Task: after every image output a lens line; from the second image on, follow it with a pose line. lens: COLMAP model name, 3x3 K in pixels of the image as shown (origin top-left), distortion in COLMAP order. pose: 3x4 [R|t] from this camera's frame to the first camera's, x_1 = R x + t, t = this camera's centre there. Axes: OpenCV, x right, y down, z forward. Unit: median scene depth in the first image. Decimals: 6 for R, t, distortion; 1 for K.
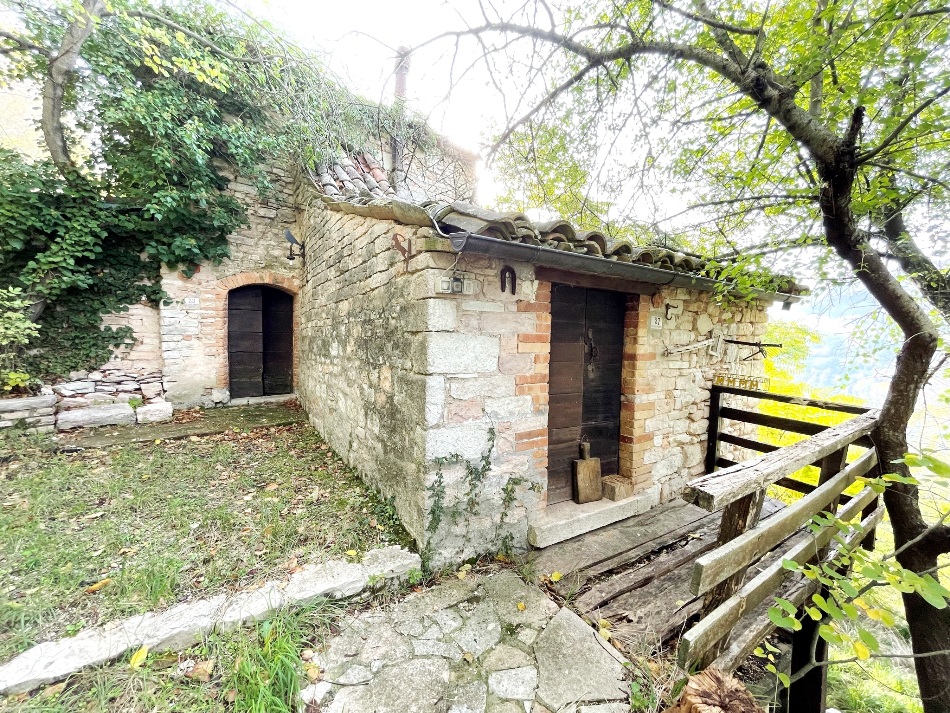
lens RADIAL K [[384.8, 0, 473.3], [0, 384.8, 355.7], [0, 0, 1]] dist [-0.005843, 0.000558]
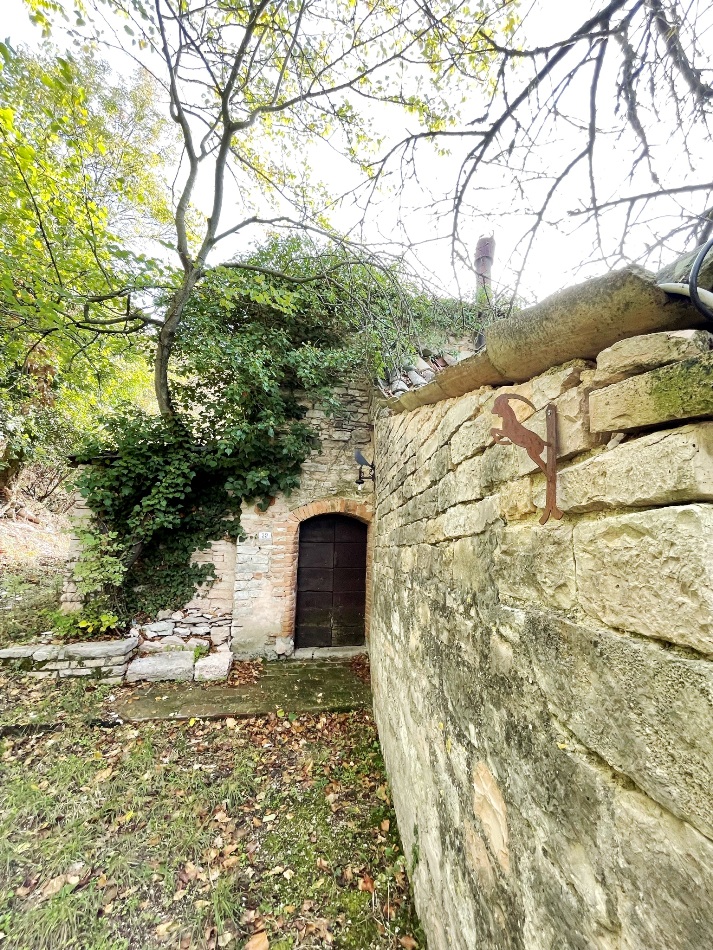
lens RADIAL K [[384.8, 0, 355.6], [0, 384.8, 473.3], [0, 0, 1]] dist [-0.005843, 0.000558]
pose [[0.865047, -0.092385, -0.493111, -0.075569], [-0.031340, 0.971028, -0.236902, -0.084394], [0.500711, 0.220386, 0.837089, 0.330426]]
